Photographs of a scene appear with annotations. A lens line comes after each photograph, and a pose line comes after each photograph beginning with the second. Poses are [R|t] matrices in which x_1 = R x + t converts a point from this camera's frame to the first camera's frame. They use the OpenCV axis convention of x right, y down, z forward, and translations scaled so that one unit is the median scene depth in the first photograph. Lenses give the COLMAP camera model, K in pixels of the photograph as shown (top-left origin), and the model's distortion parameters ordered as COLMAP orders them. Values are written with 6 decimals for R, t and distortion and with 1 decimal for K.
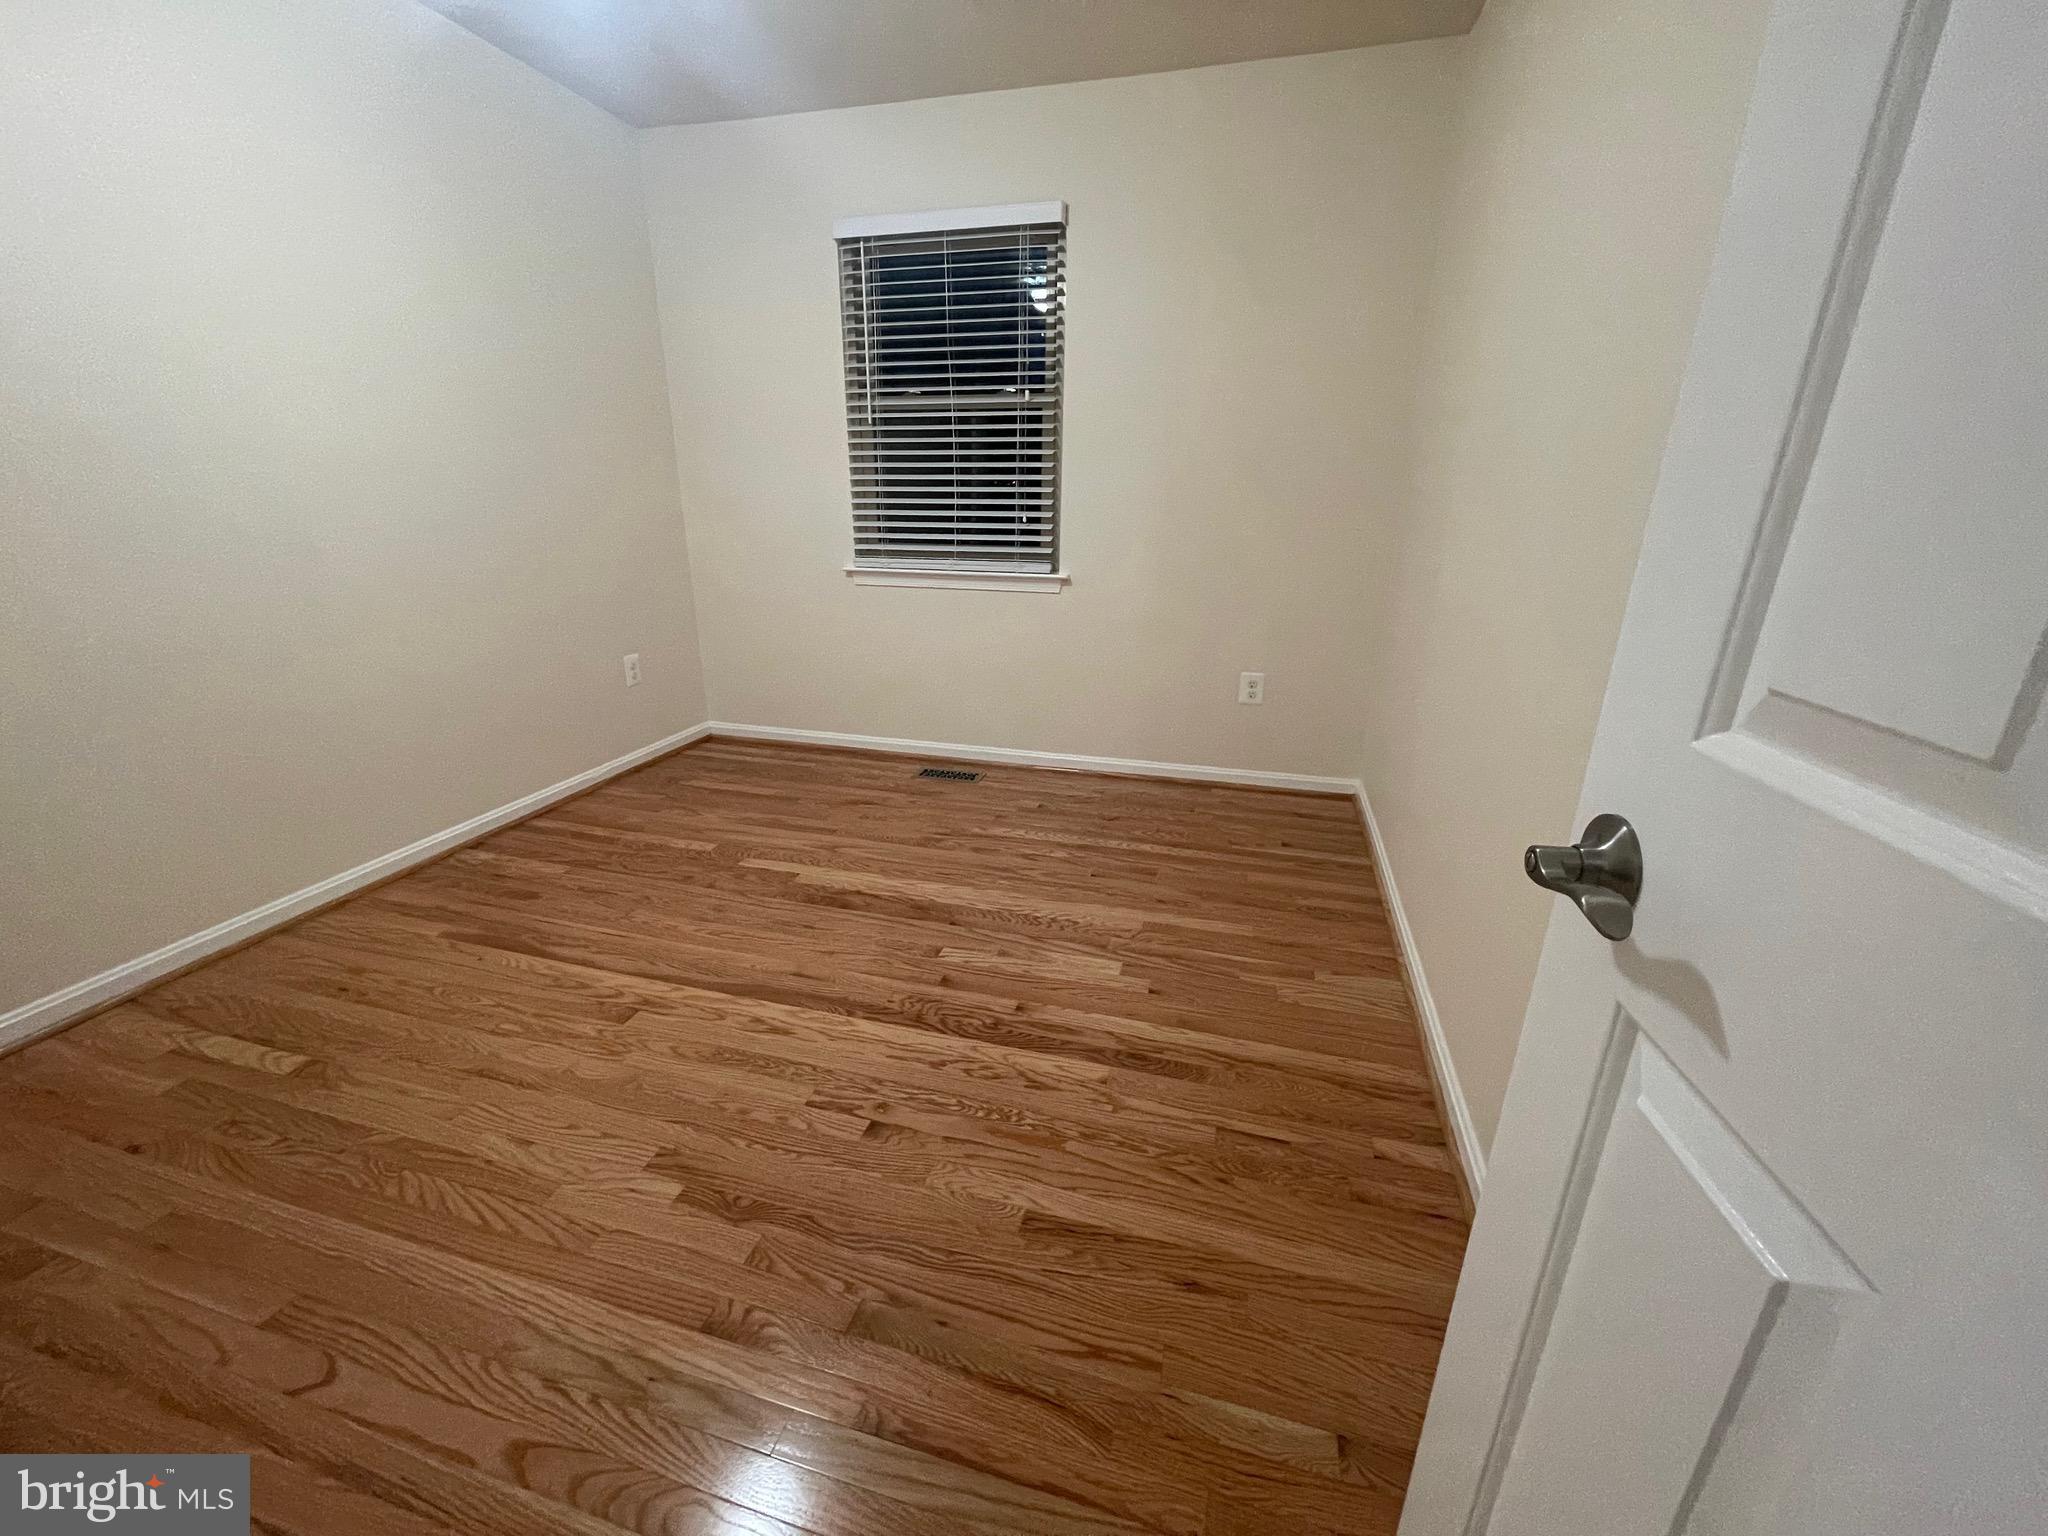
lens RADIAL K [[829.0, 0, 1017.5], [0, 829.0, 777.4], [0, 0, 1]] dist [-0.002898, -0.001035]
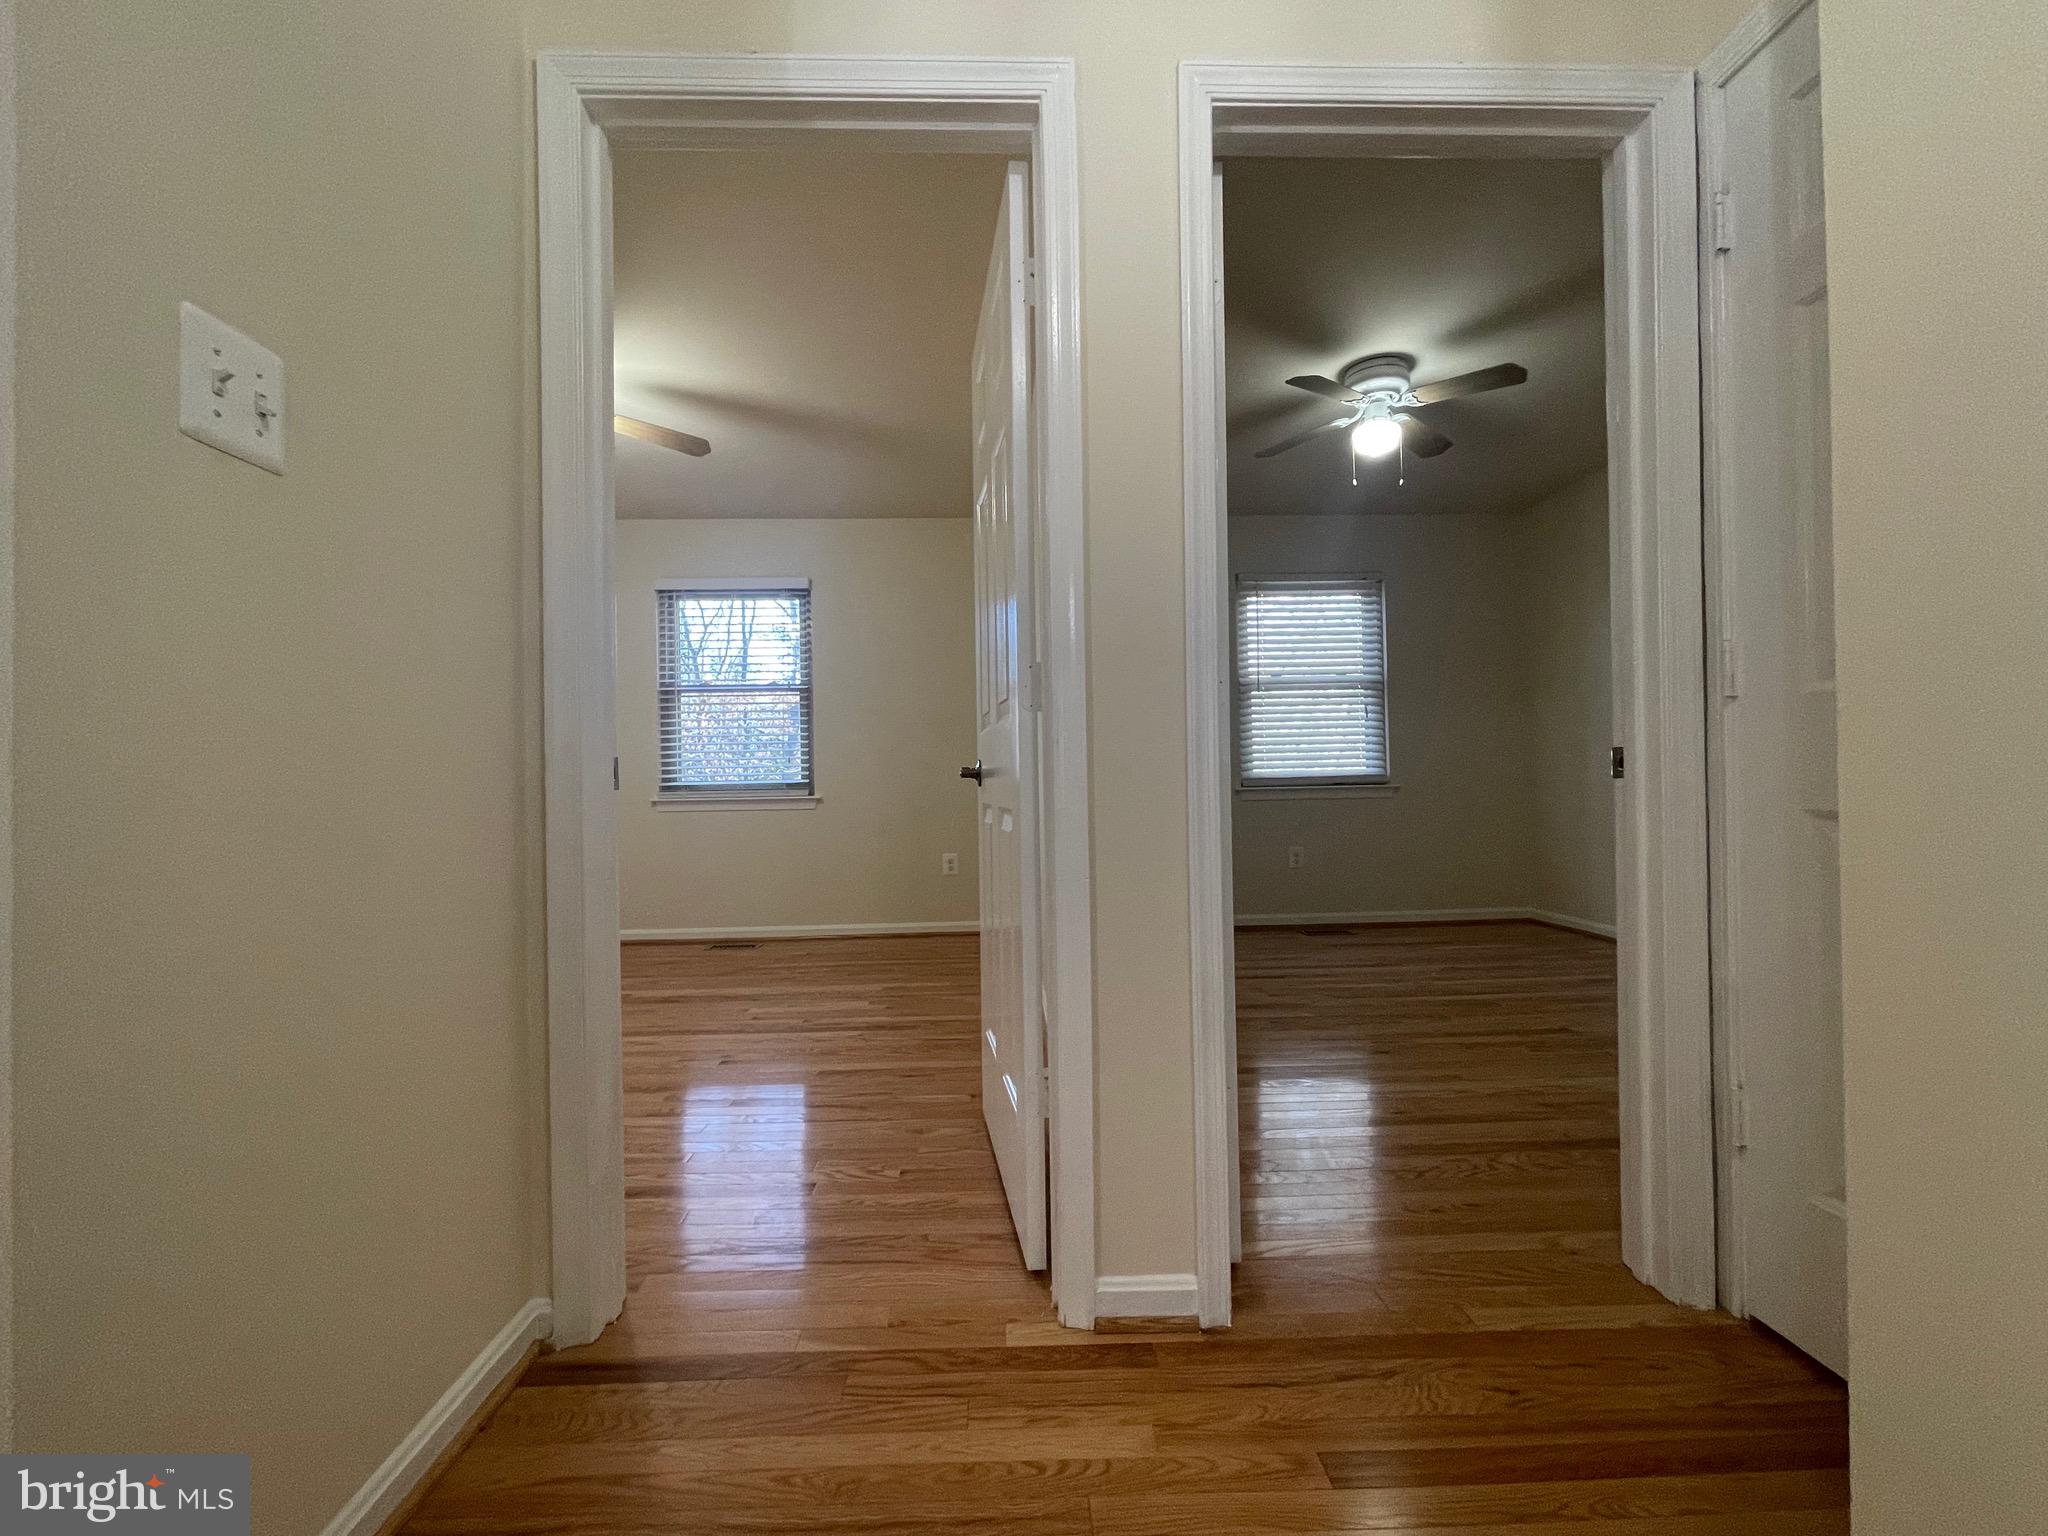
lens RADIAL K [[829.0, 0, 1024.0], [0, 829.0, 770.2], [0, 0, 1]] dist [-0.002898, -0.001035]
pose [[0.951656, -0.020085, 0.306507, -0.049922], [0.122500, 0.939888, -0.318755, 0.245657], [-0.281680, 0.340892, 0.896911, -0.472538]]
